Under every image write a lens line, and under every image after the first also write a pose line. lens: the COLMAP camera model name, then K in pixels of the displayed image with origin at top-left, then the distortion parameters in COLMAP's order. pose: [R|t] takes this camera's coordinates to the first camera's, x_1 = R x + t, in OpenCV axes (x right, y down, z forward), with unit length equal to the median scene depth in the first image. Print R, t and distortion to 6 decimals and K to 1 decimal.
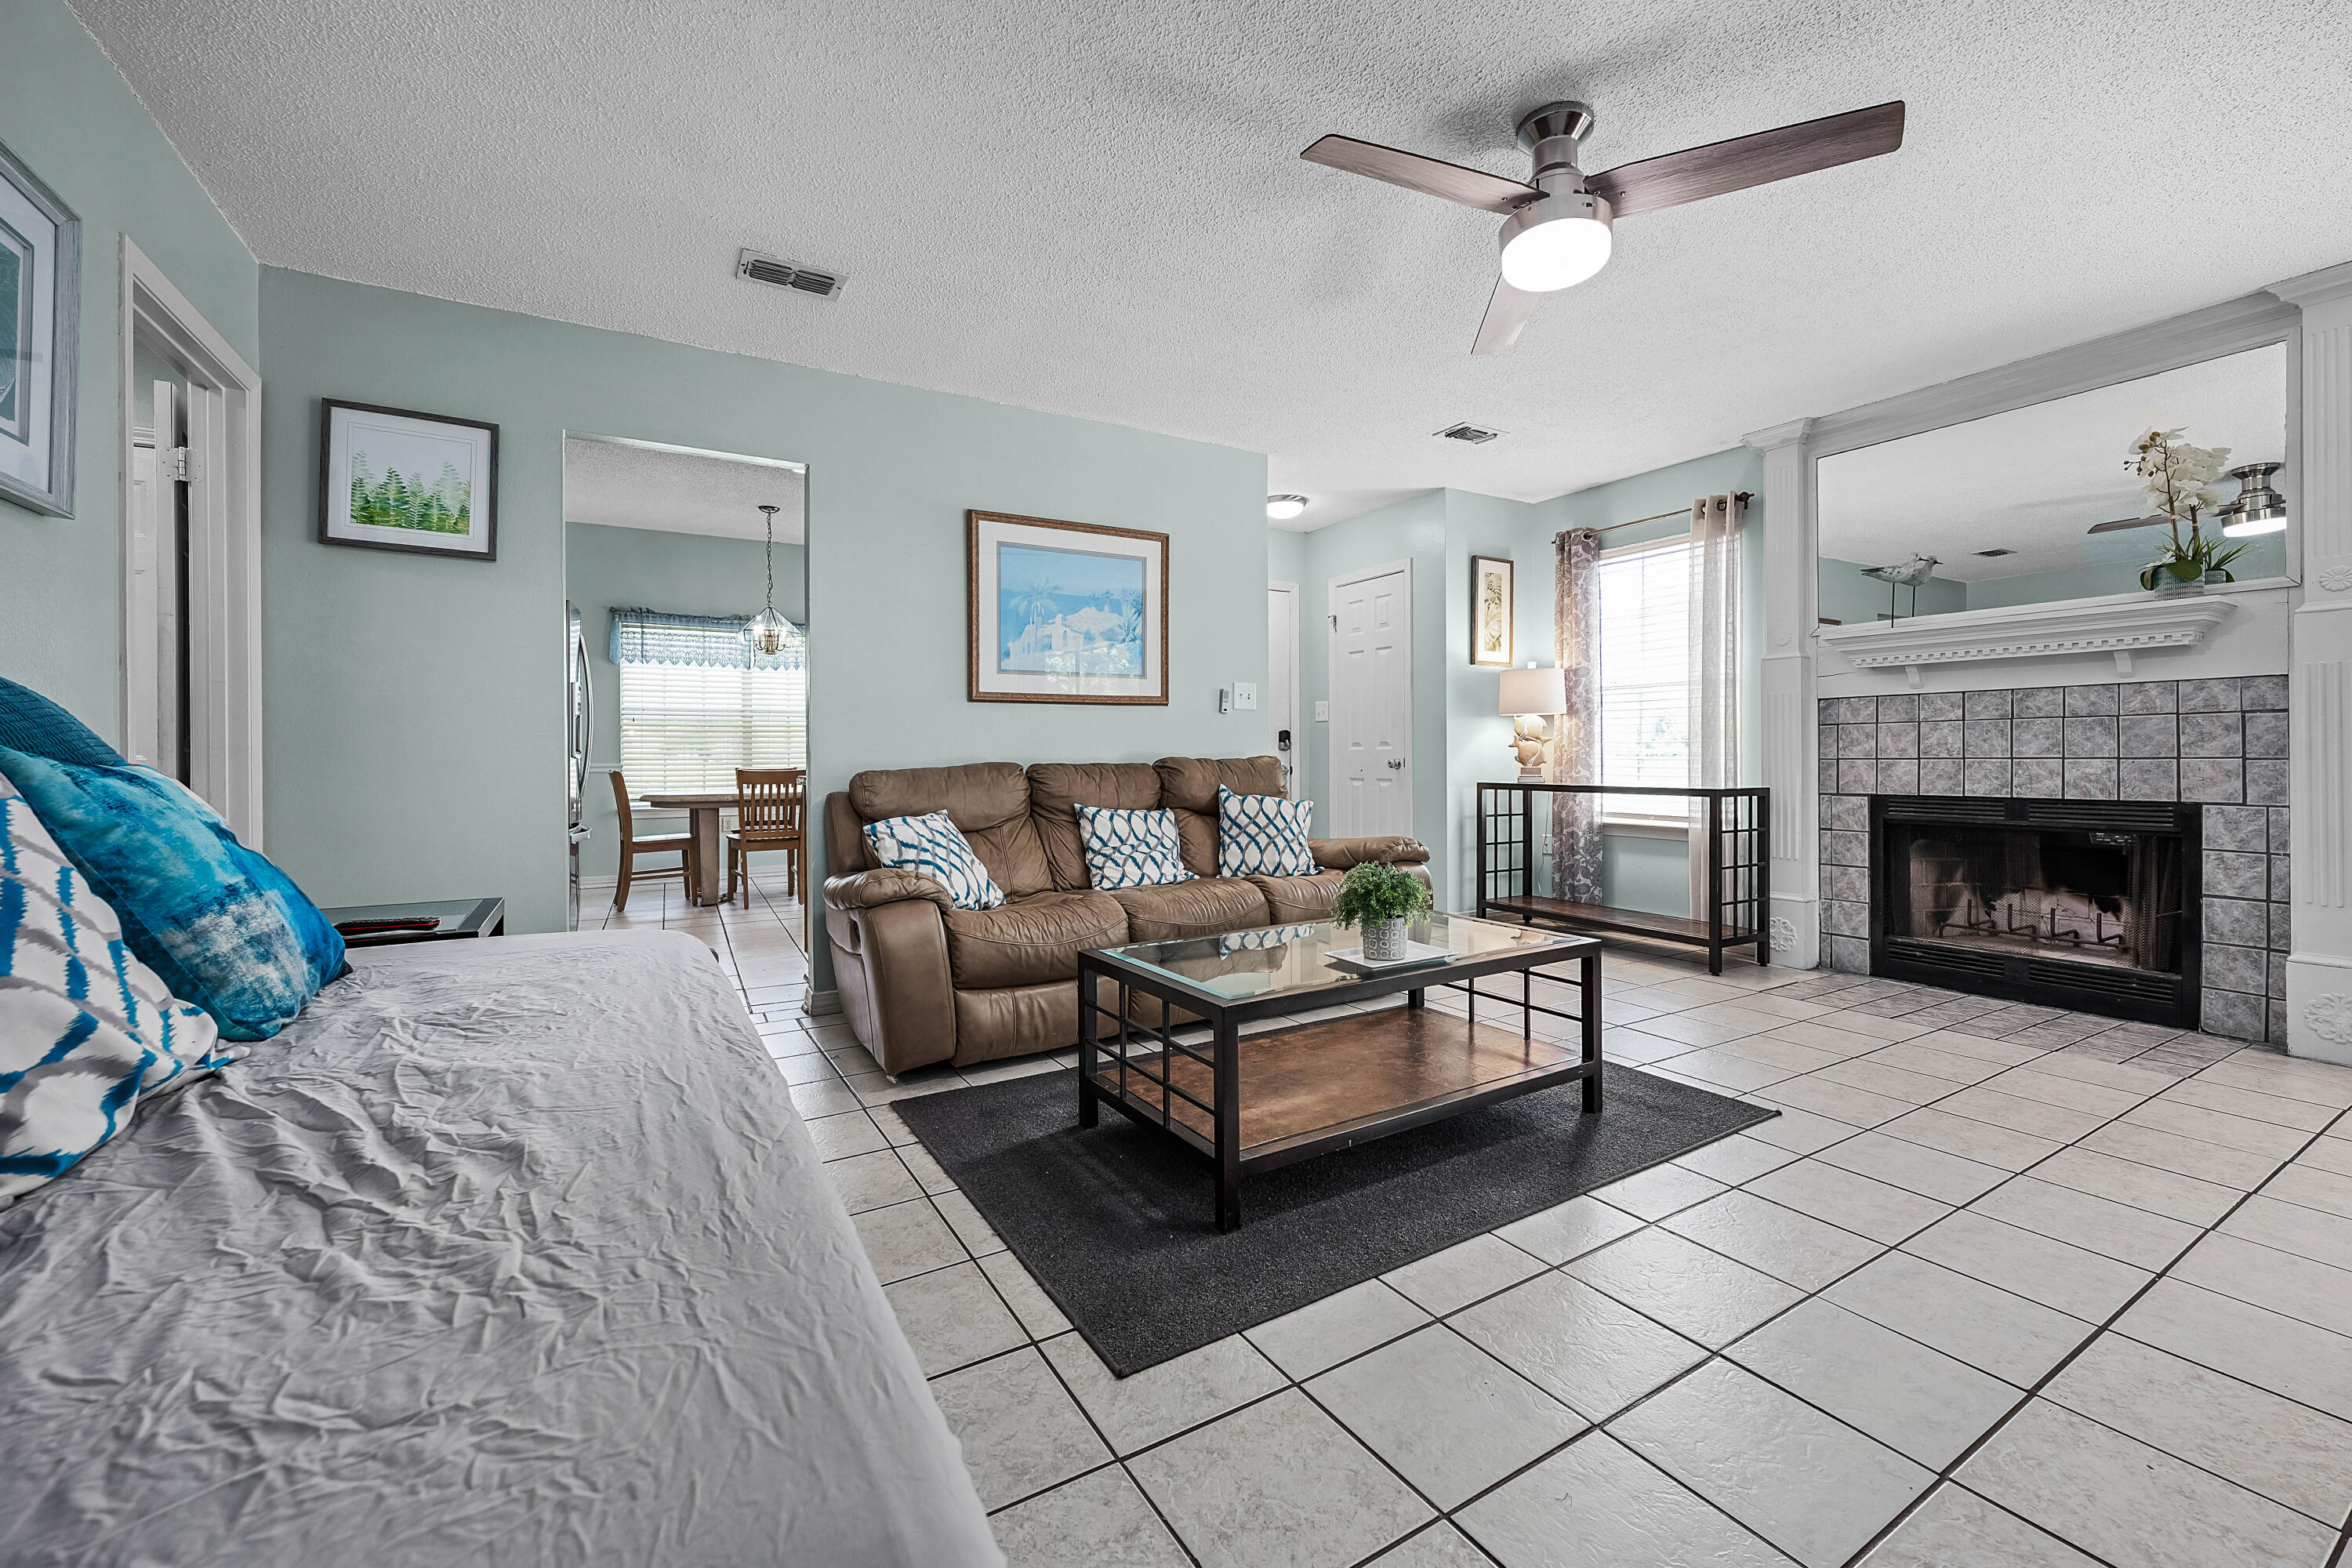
lens RADIAL K [[951.3, 0, 1183.6], [0, 951.3, 765.0], [0, 0, 1]] dist [-0.015679, 0.003436]
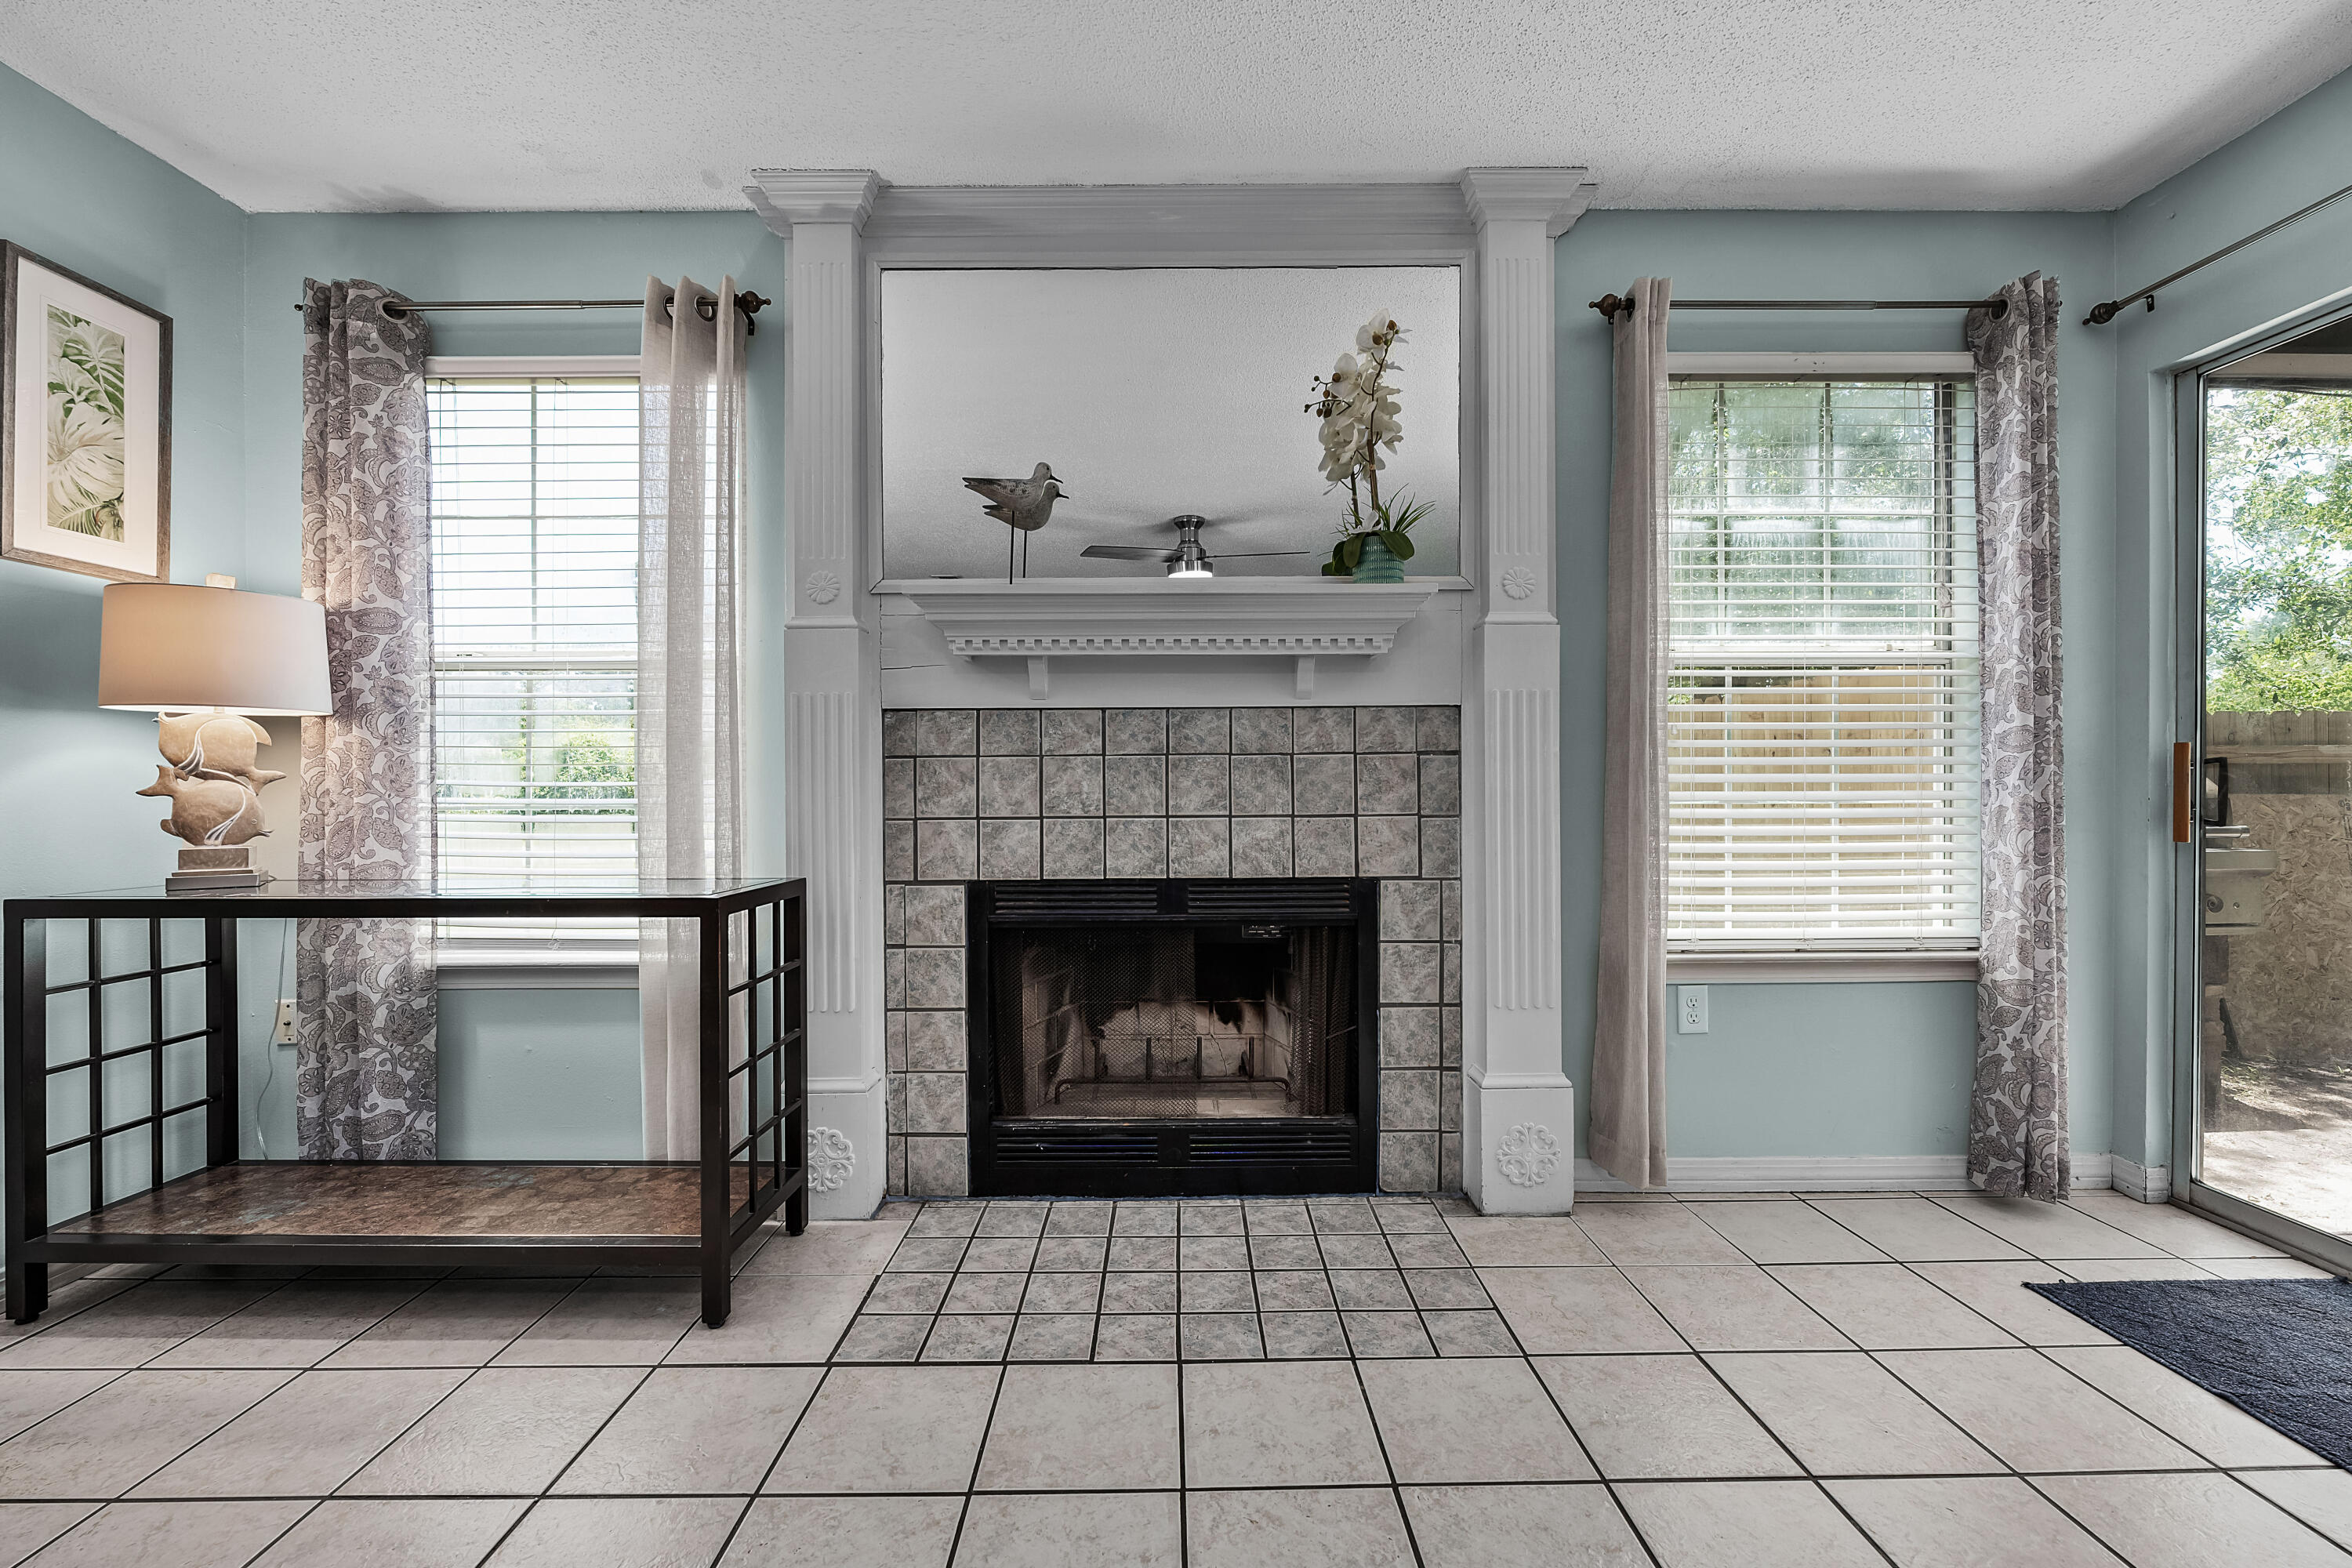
lens RADIAL K [[951.3, 0, 1190.5], [0, 951.3, 787.6], [0, 0, 1]] dist [-0.015679, 0.003436]
pose [[0.496537, 0.001904, 0.868013, 0.292791], [0.010283, 0.999915, -0.008076, -0.019067], [-0.867955, 0.012936, 0.496475, 0.591409]]
